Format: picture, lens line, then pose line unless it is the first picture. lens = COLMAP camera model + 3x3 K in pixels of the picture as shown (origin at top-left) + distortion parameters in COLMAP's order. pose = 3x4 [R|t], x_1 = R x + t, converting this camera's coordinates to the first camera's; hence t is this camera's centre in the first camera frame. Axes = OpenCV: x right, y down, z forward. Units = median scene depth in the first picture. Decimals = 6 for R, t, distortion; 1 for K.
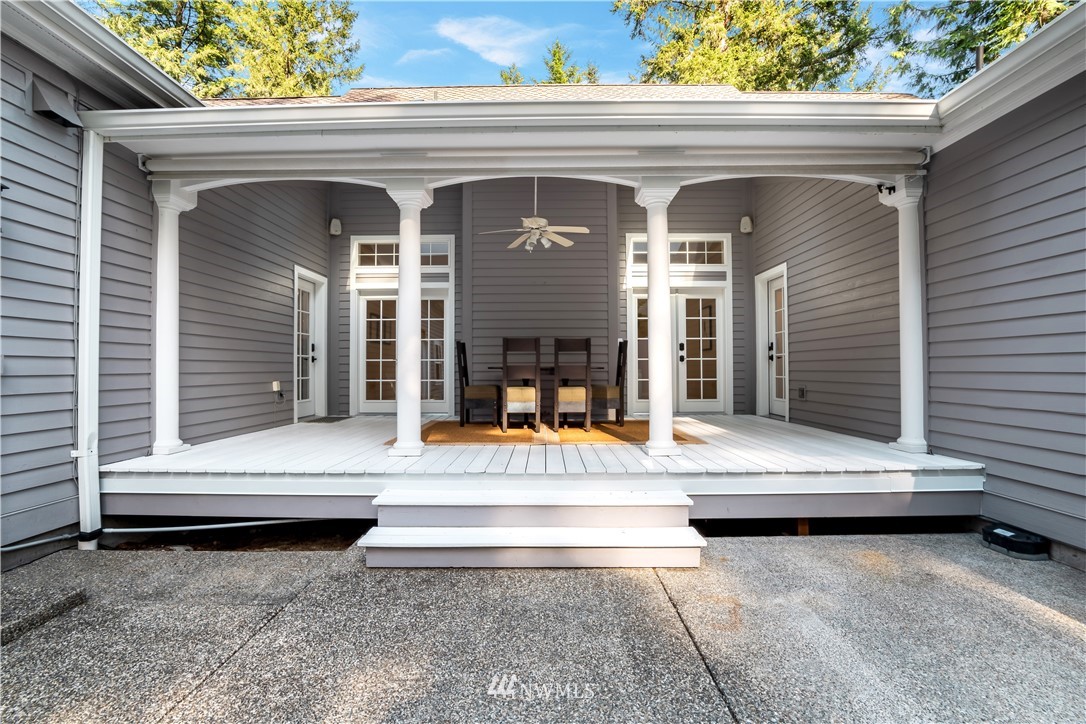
lens RADIAL K [[496.3, 0, 542.0], [0, 496.3, 352.7], [0, 0, 1]] dist [-0.017081, -0.000381]
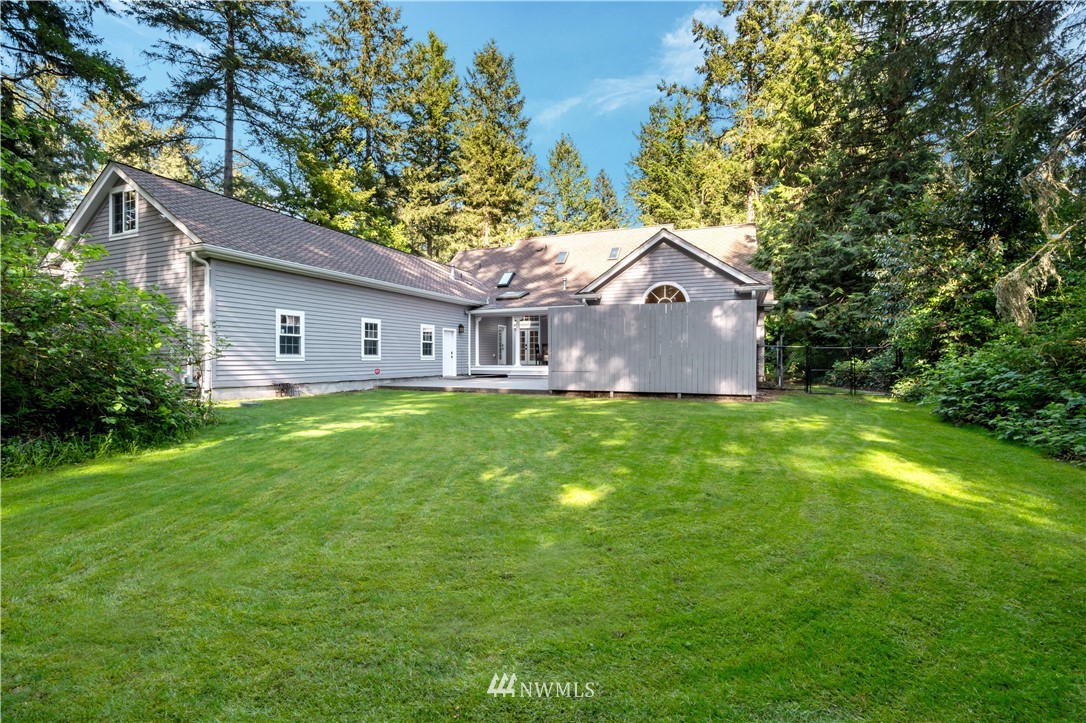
lens RADIAL K [[496.3, 0, 542.0], [0, 496.3, 352.2], [0, 0, 1]] dist [-0.017081, -0.000381]
pose [[0.932951, 0.002660, -0.359994, 0.445015], [0.005319, 0.999762, 0.021172, -0.013733], [0.359964, -0.021667, 0.932714, -0.911189]]
